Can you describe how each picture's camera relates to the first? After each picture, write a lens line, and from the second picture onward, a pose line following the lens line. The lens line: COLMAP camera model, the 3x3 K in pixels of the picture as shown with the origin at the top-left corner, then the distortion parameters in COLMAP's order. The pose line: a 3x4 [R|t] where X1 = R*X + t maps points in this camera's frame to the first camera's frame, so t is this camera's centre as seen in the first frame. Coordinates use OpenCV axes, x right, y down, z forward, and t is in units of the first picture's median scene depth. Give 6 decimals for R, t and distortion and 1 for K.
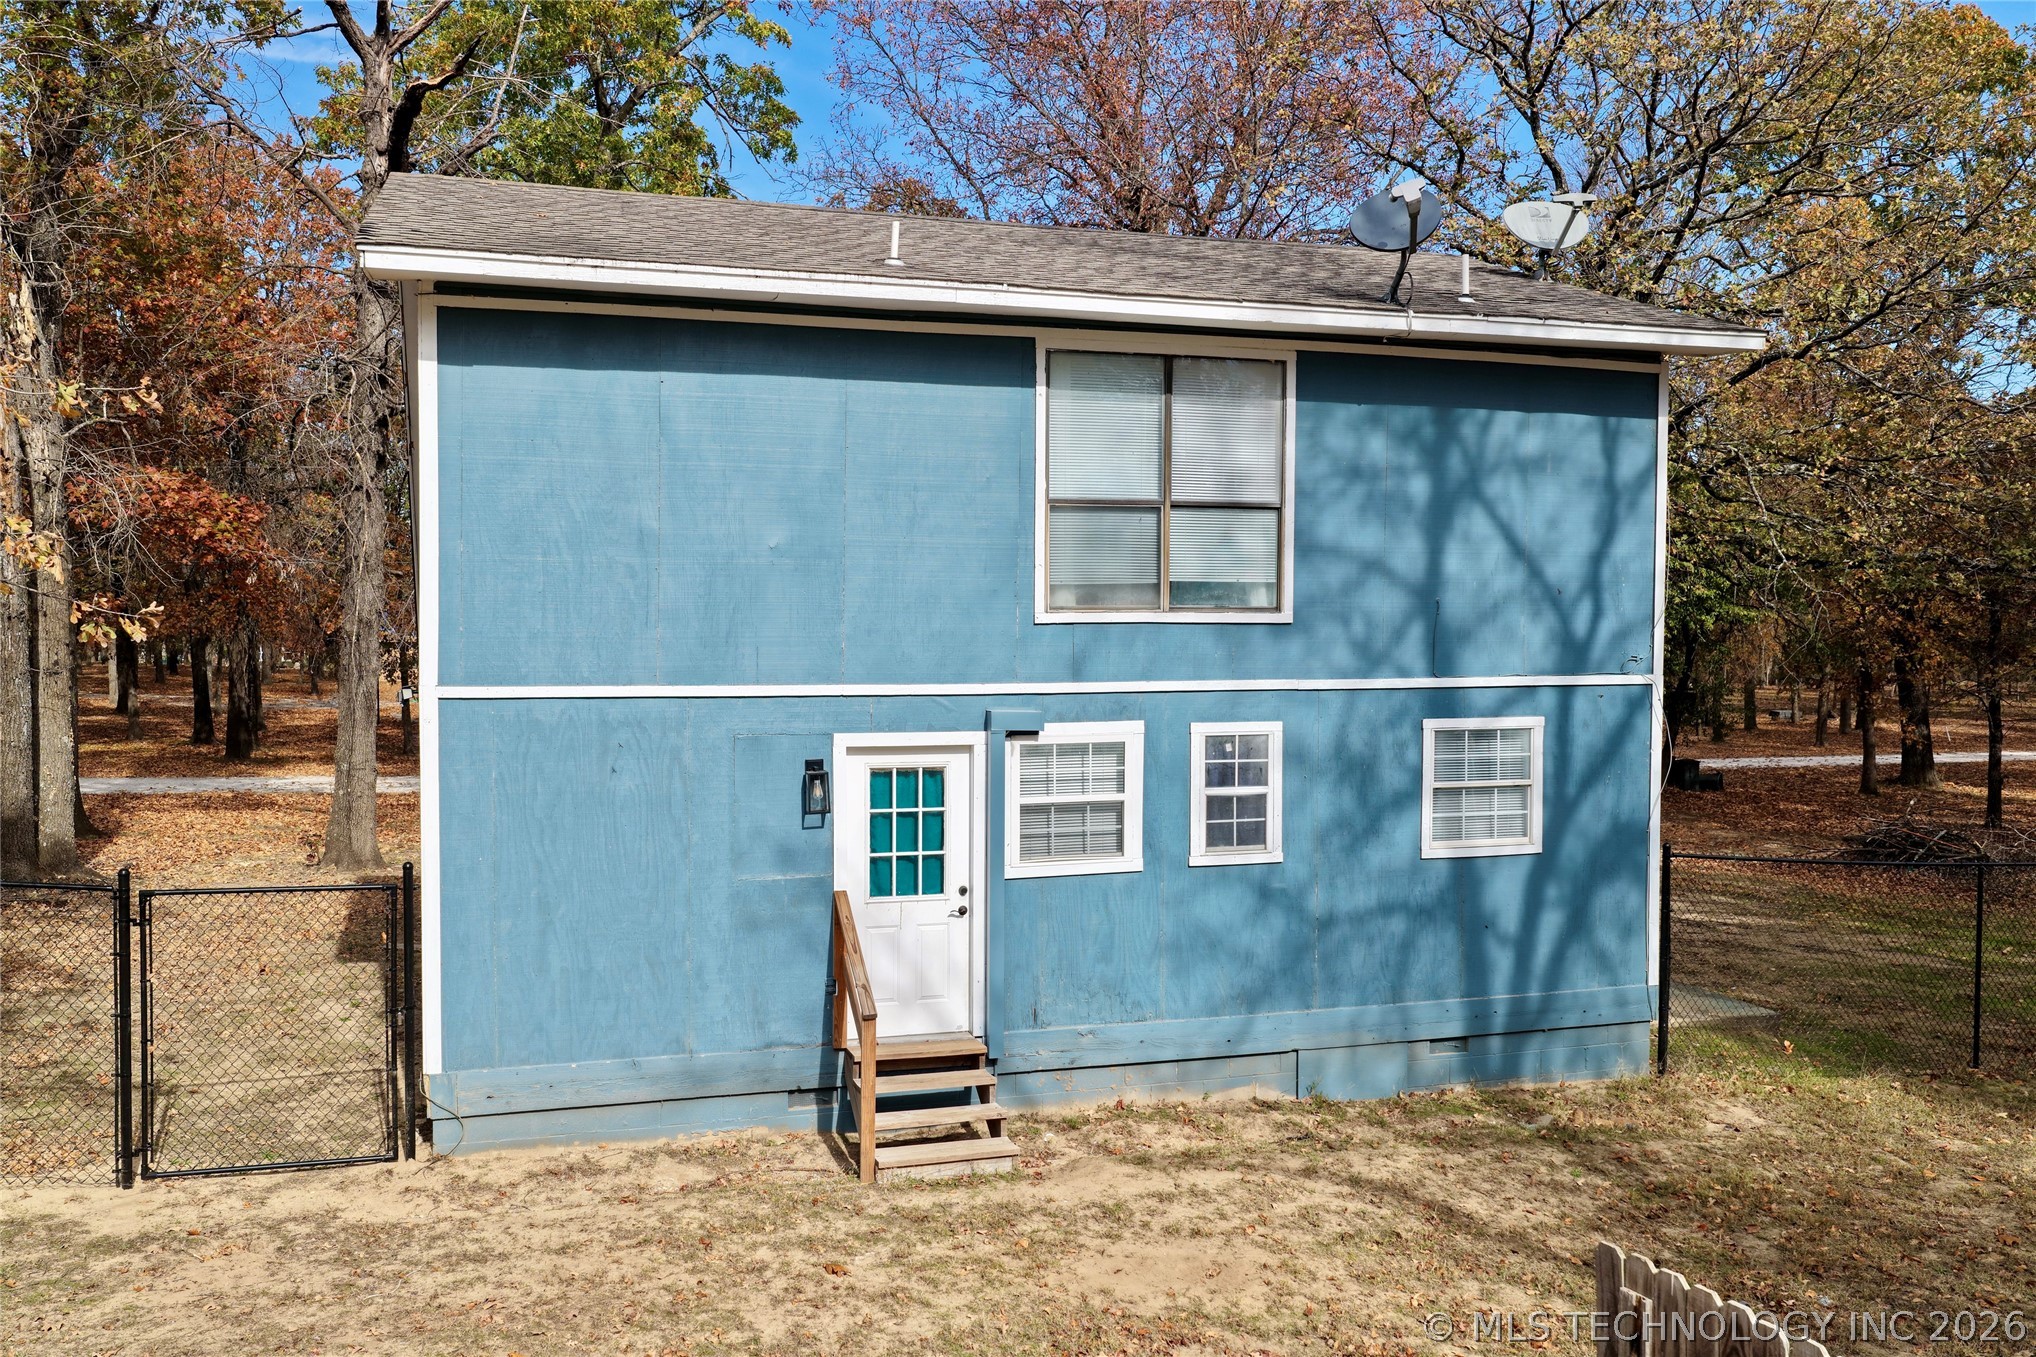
lens RADIAL K [[1580.1, 0, 1018.0], [0, 1580.1, 678.5], [0, 0, 1]] dist [0.011593, 0.004556]
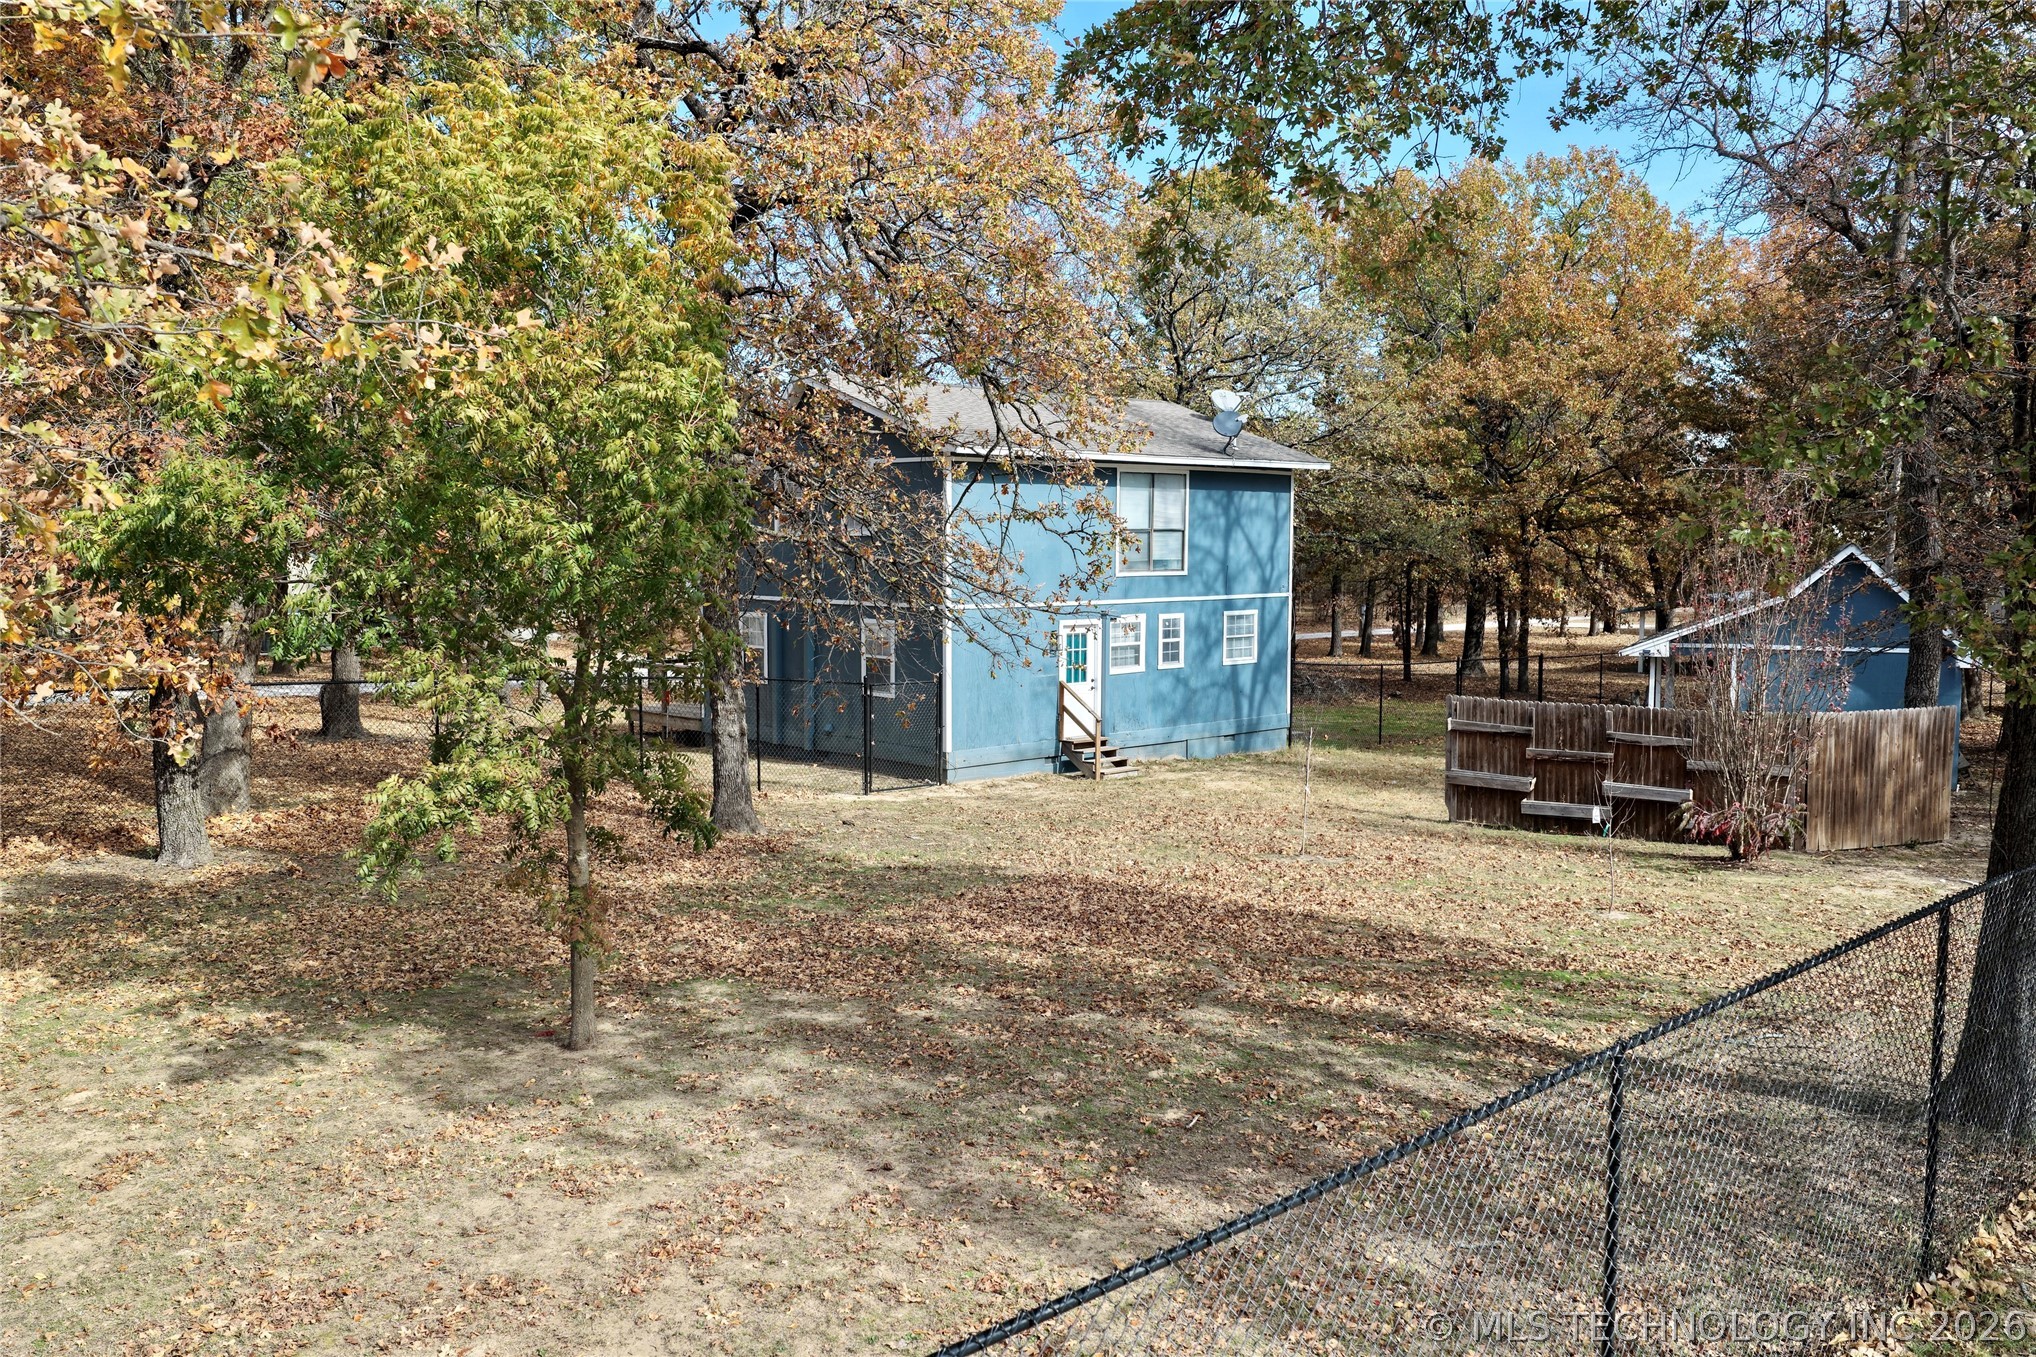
lens RADIAL K [[1580.1, 0, 1018.0], [0, 1580.1, 678.5], [0, 0, 1]] dist [0.011593, 0.004556]
pose [[0.901579, -0.041209, 0.430648, -1.203997], [0.018086, 0.998173, 0.057653, -0.020598], [-0.432237, -0.044190, 0.900677, -1.229483]]
